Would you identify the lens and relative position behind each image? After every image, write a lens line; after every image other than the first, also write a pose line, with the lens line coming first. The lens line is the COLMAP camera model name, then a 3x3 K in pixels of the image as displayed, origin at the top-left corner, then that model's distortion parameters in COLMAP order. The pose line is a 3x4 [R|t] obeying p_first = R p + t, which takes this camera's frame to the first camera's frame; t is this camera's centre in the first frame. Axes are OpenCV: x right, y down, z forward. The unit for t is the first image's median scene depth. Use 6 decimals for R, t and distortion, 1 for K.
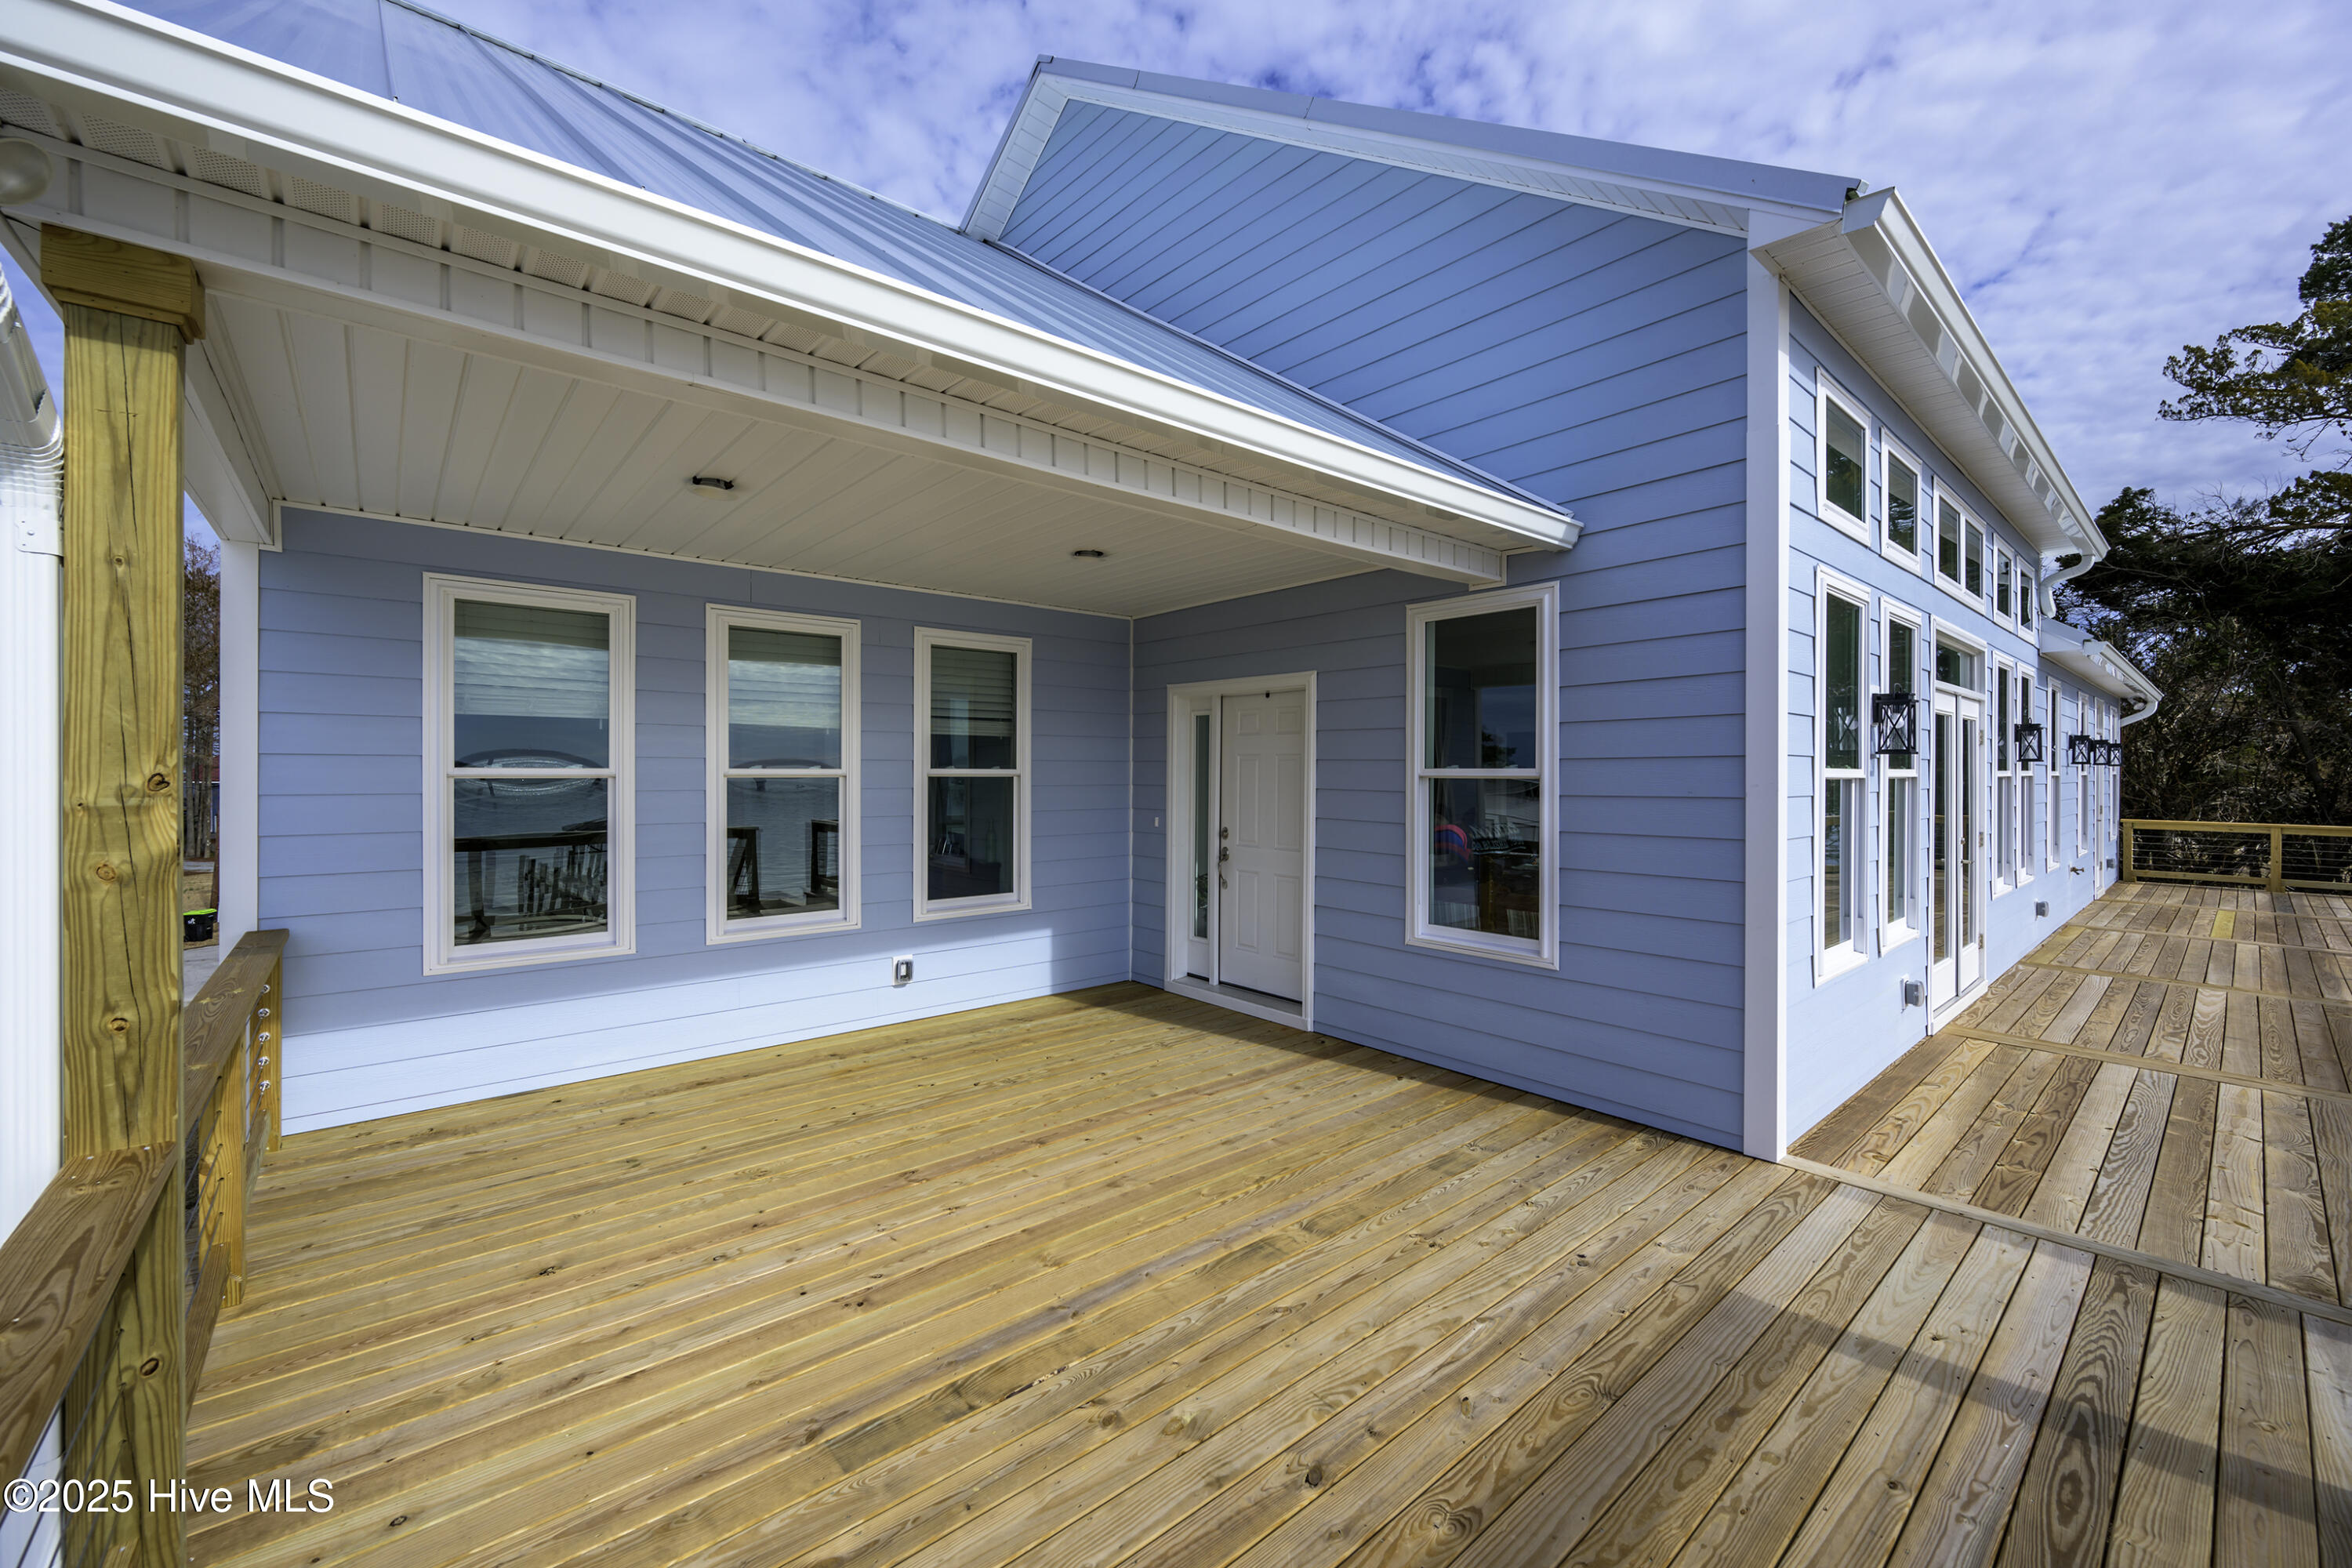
lens RADIAL K [[922.1, 0, 1176.0], [0, 922.1, 784.0], [0, 0, 1]] dist [0.001610, 0.000301]
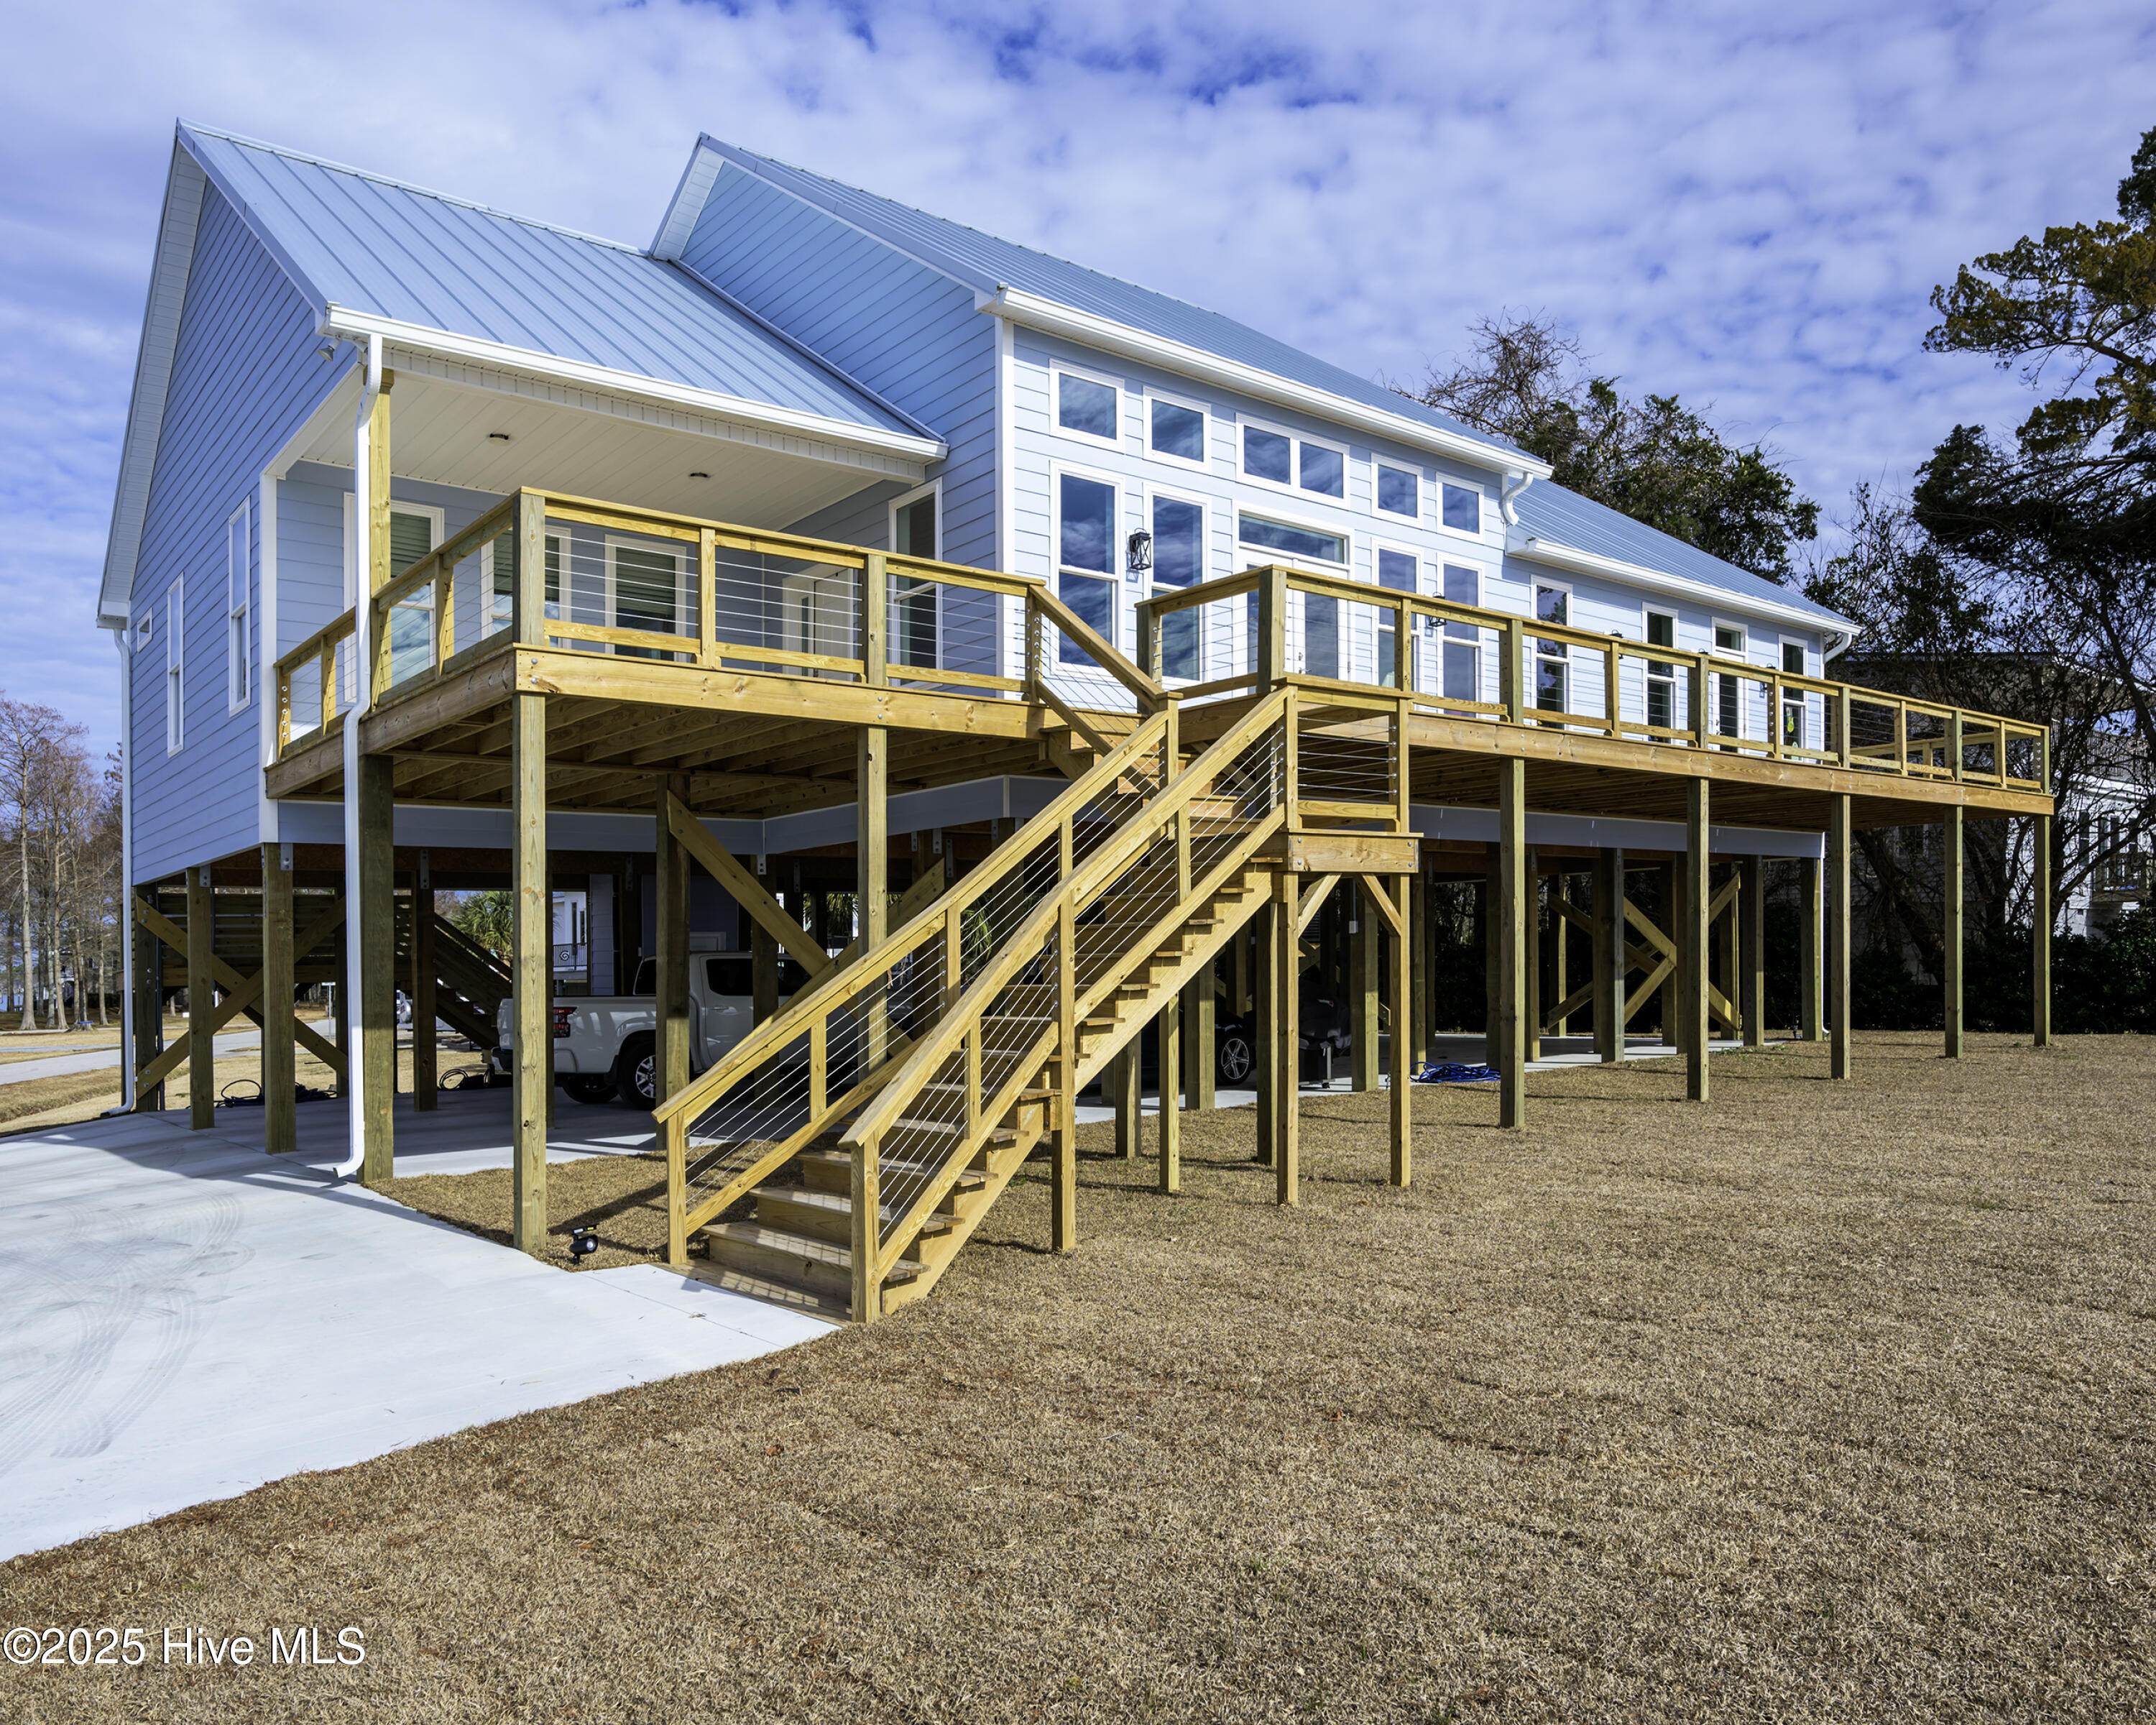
lens RADIAL K [[1480.5, 0, 1069.3], [0, 1480.5, 995.4], [0, 0, 1]] dist [-0.002704, 0.002893]
pose [[0.999027, -0.031067, -0.031294, 0.580001], [0.031427, 0.999445, 0.011069, 0.642690], [0.030932, -0.012042, 0.999449, -1.605122]]
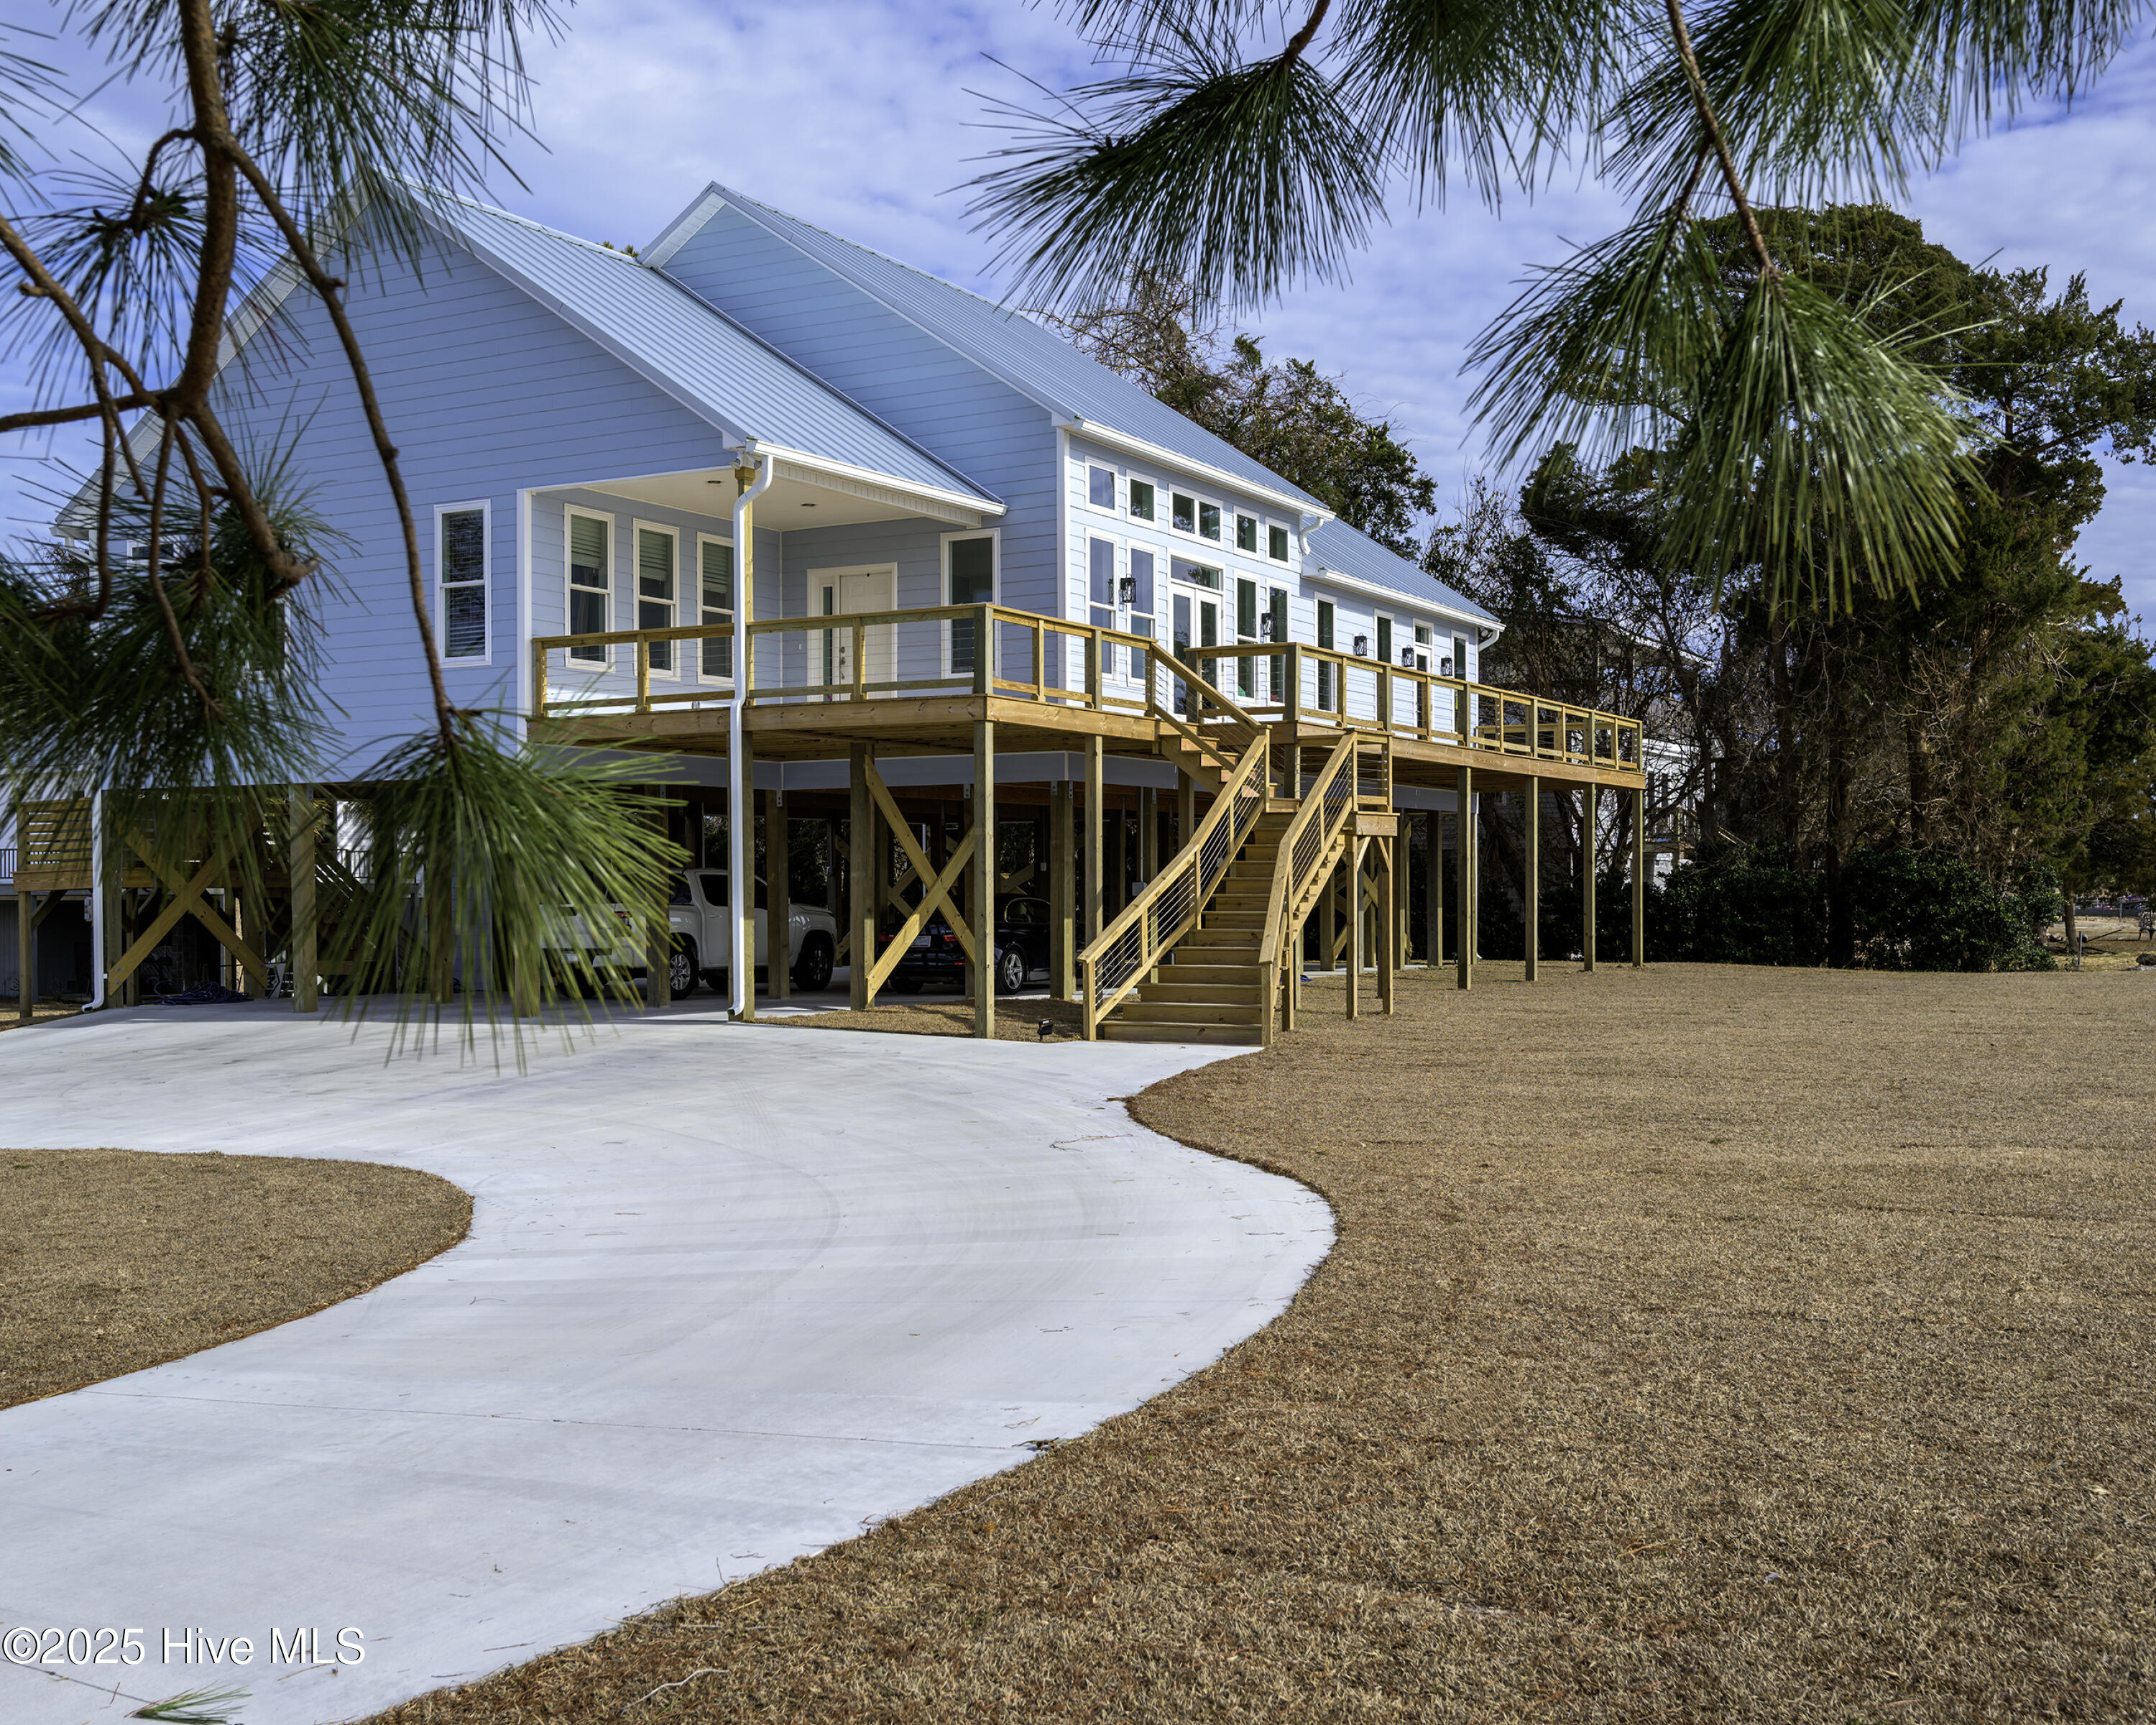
lens RADIAL K [[2235.3, 0, 1078.0], [0, 2235.3, 862.5], [0, 0, 1]] dist [0.007550, 0.002465]
pose [[0.937575, -0.007555, 0.347702, -1.222749], [0.017029, 0.999562, -0.024200, 0.682838], [-0.347367, 0.028611, 0.937293, -3.851007]]
